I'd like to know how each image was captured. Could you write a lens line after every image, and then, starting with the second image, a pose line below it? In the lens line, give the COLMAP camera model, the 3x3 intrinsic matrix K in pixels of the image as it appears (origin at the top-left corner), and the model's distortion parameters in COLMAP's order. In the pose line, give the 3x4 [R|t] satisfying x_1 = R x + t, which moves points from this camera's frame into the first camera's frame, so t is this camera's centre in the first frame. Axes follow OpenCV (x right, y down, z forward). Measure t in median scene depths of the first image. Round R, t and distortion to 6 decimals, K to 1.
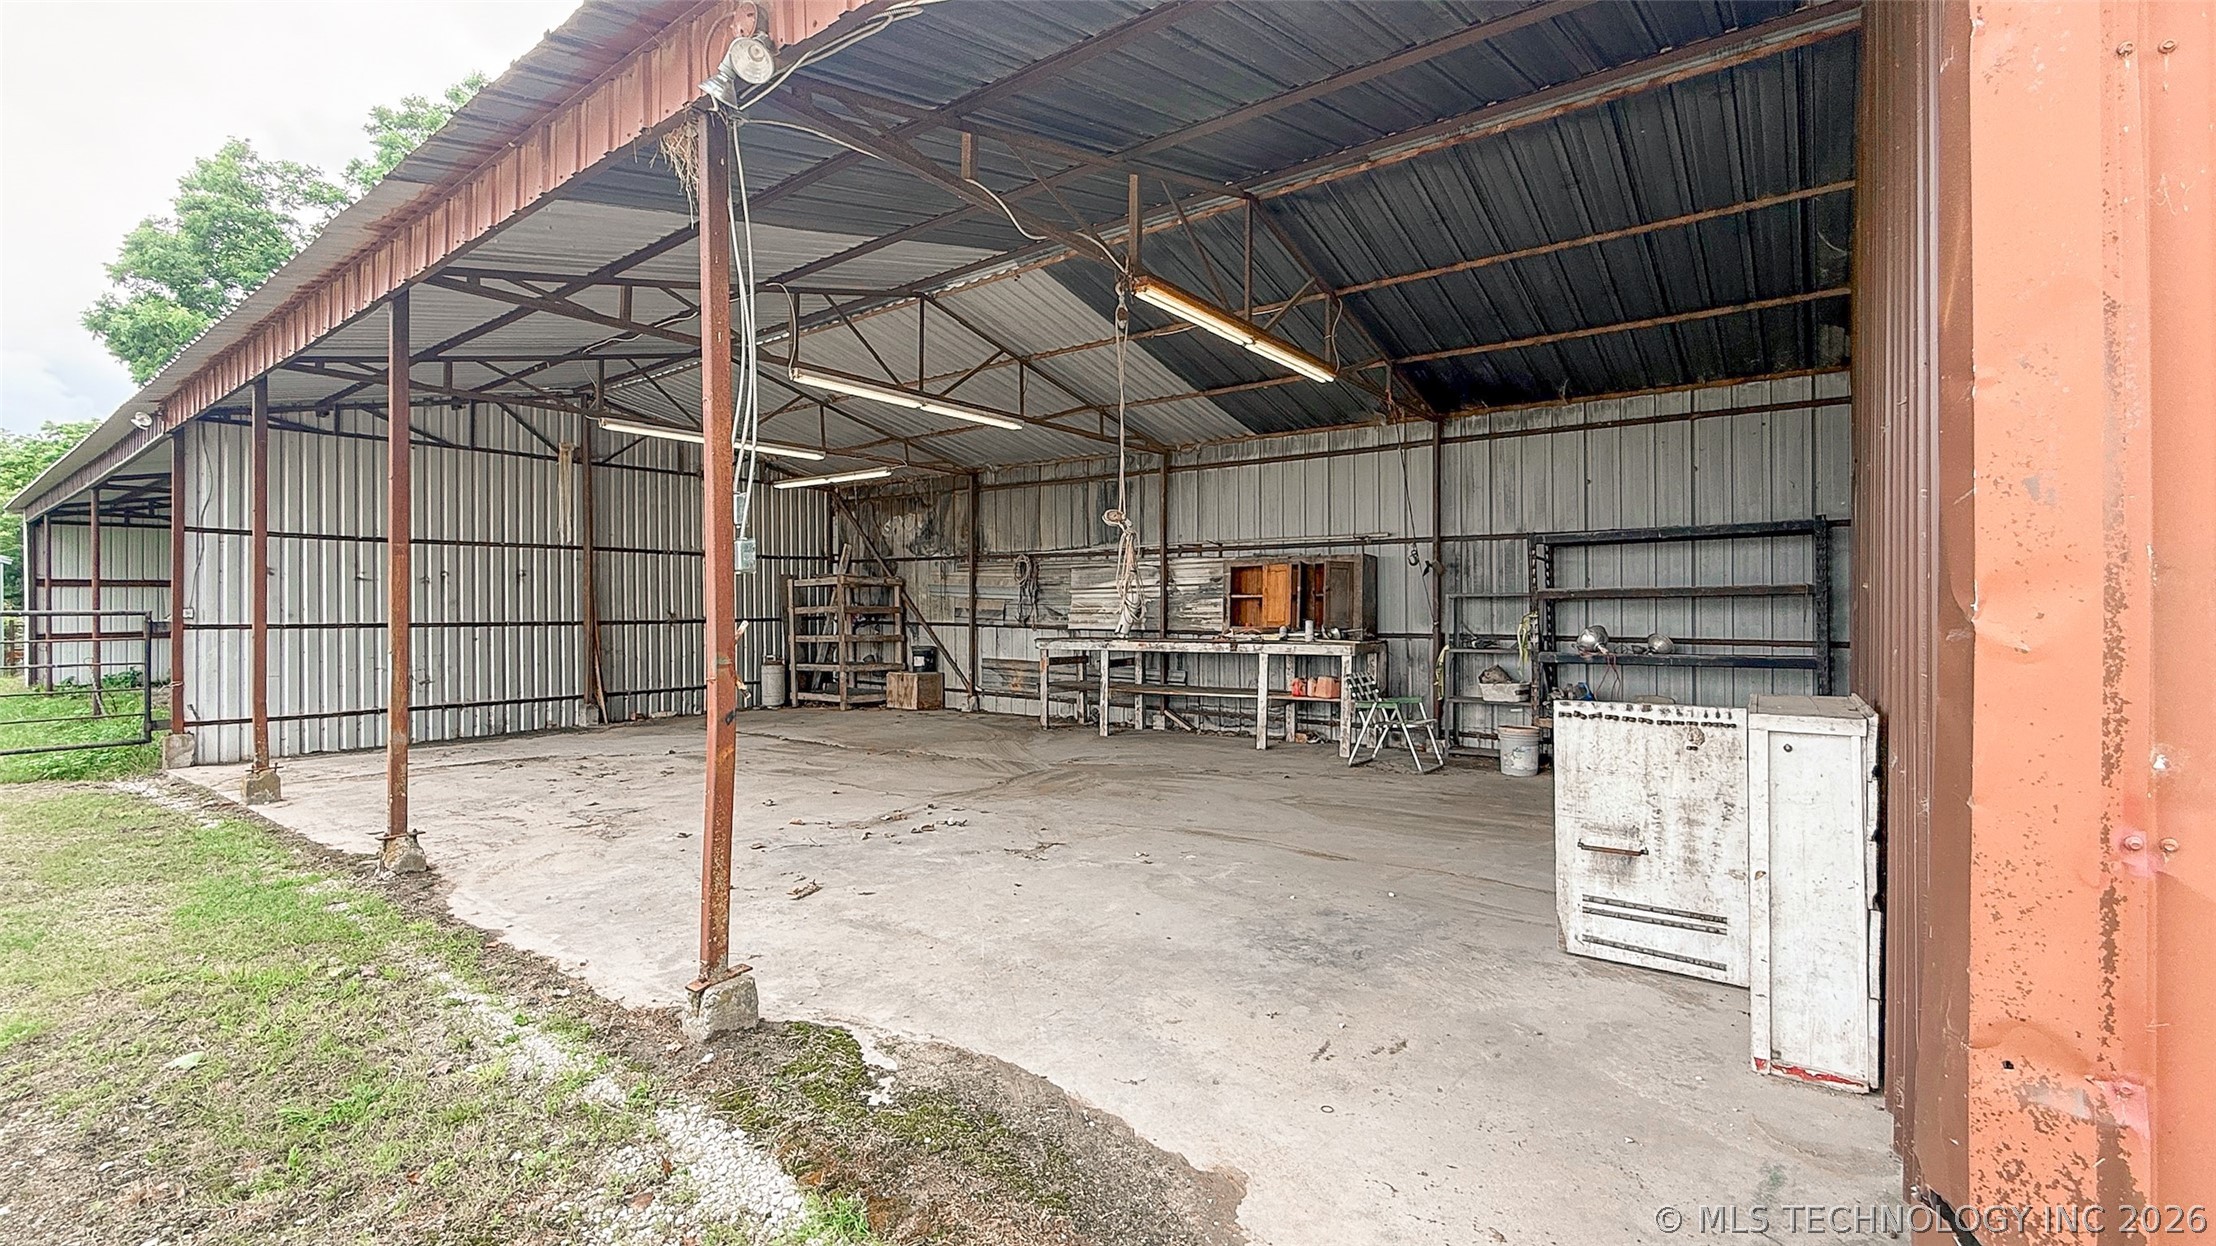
lens RADIAL K [[901.8, 0, 1097.3], [0, 901.8, 604.4], [0, 0, 1]] dist [-0.001091, 0.000422]
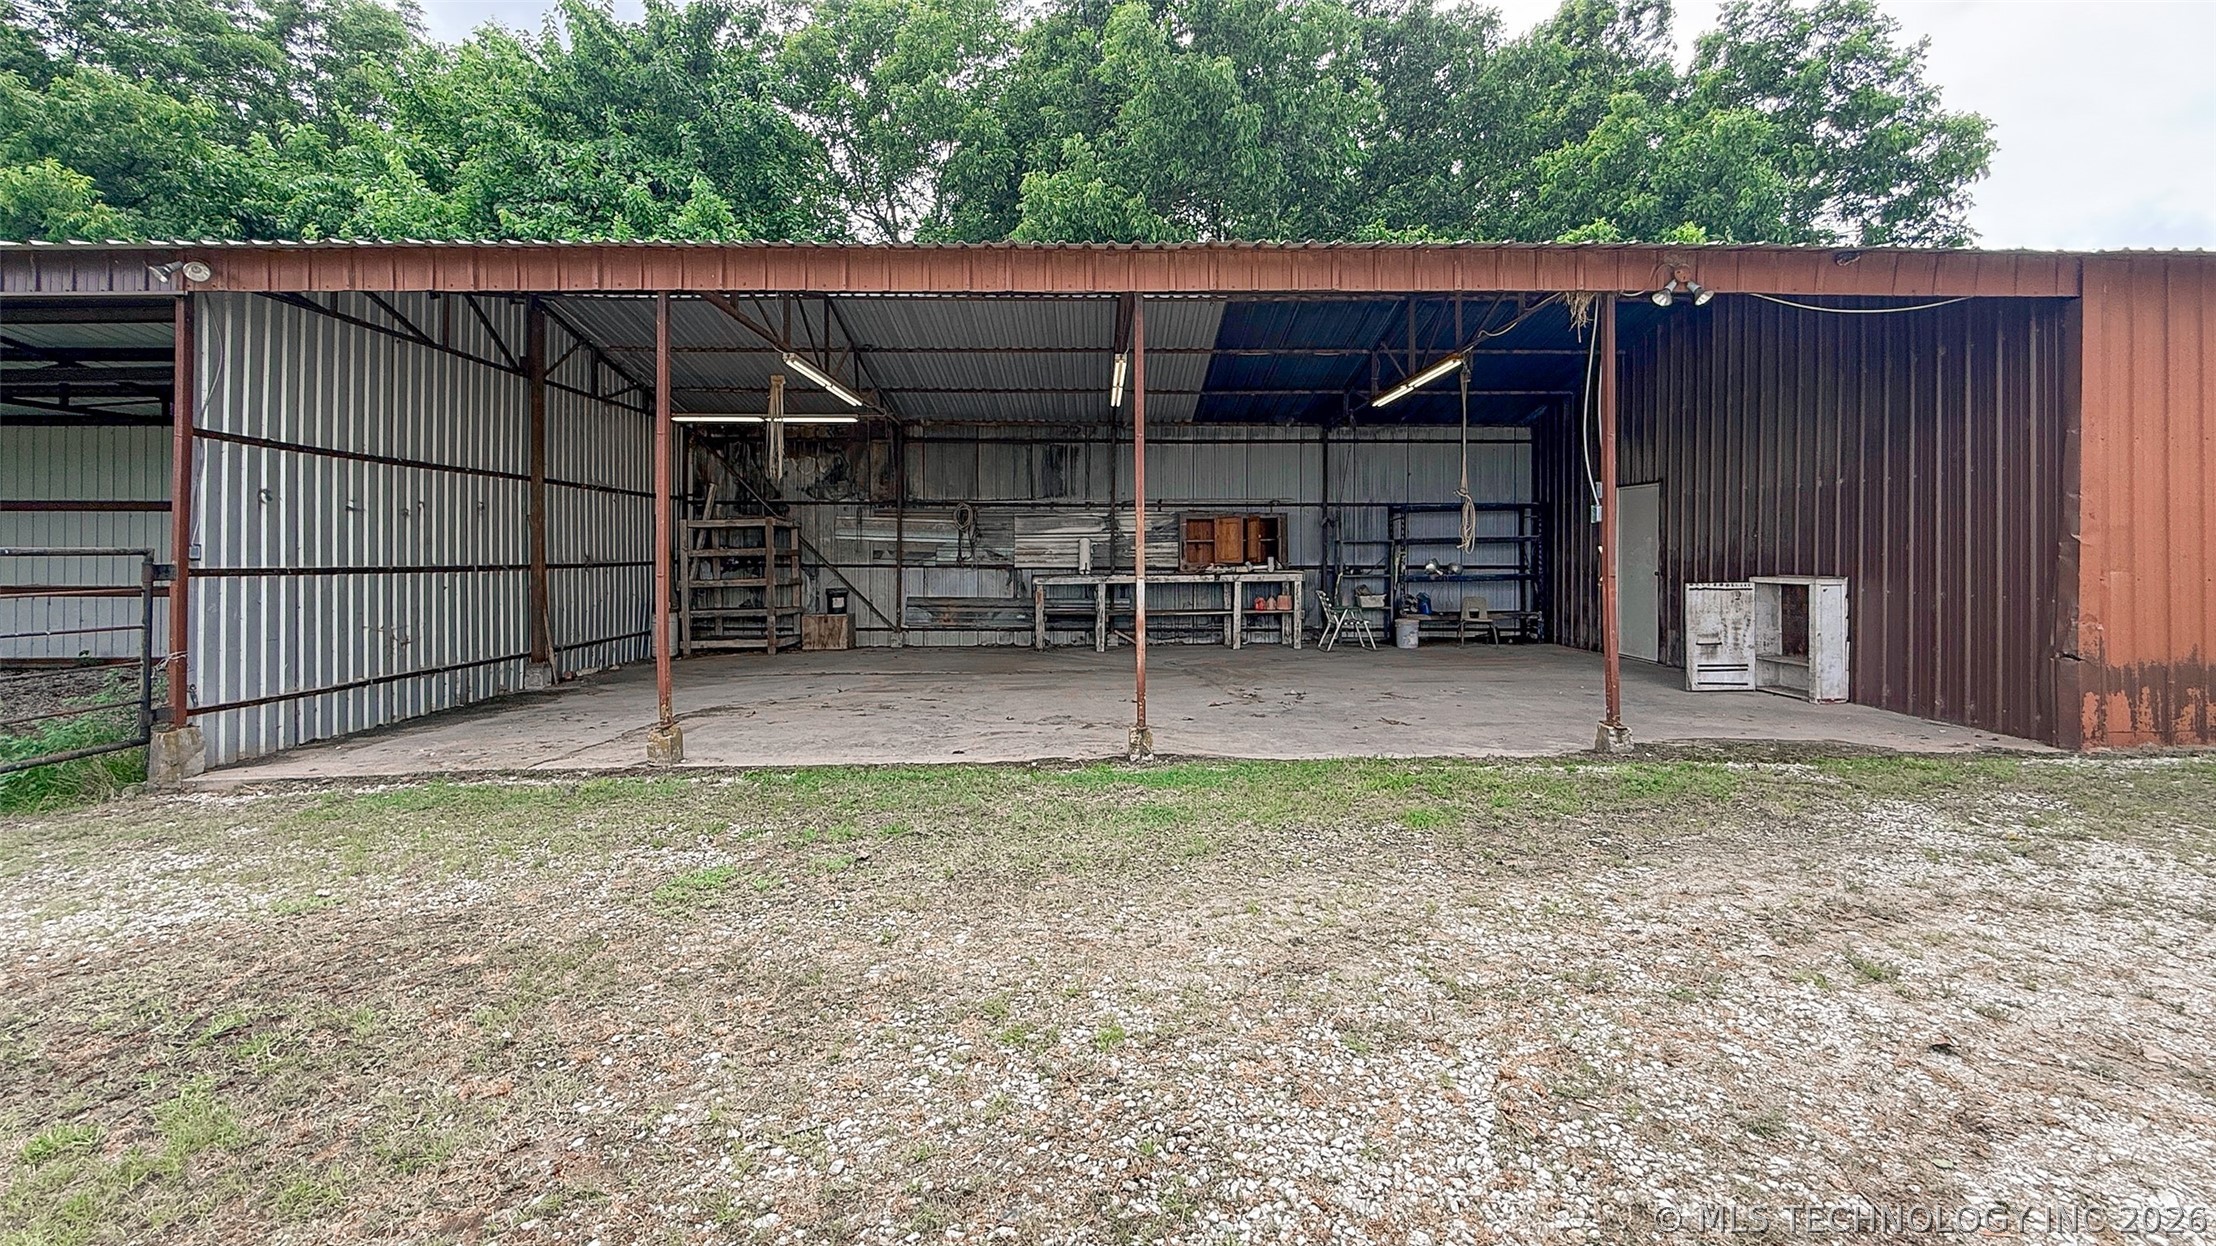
lens RADIAL K [[864.1, 0, 1094.0], [0, 864.1, 552.3], [0, 0, 1]] dist [-0.000065, -0.000035]
pose [[0.799926, 0.000142, 0.600098, -0.717837], [0.001084, 0.999998, -0.001683, 0.009958], [-0.600097, 0.001997, 0.799925, 0.048017]]
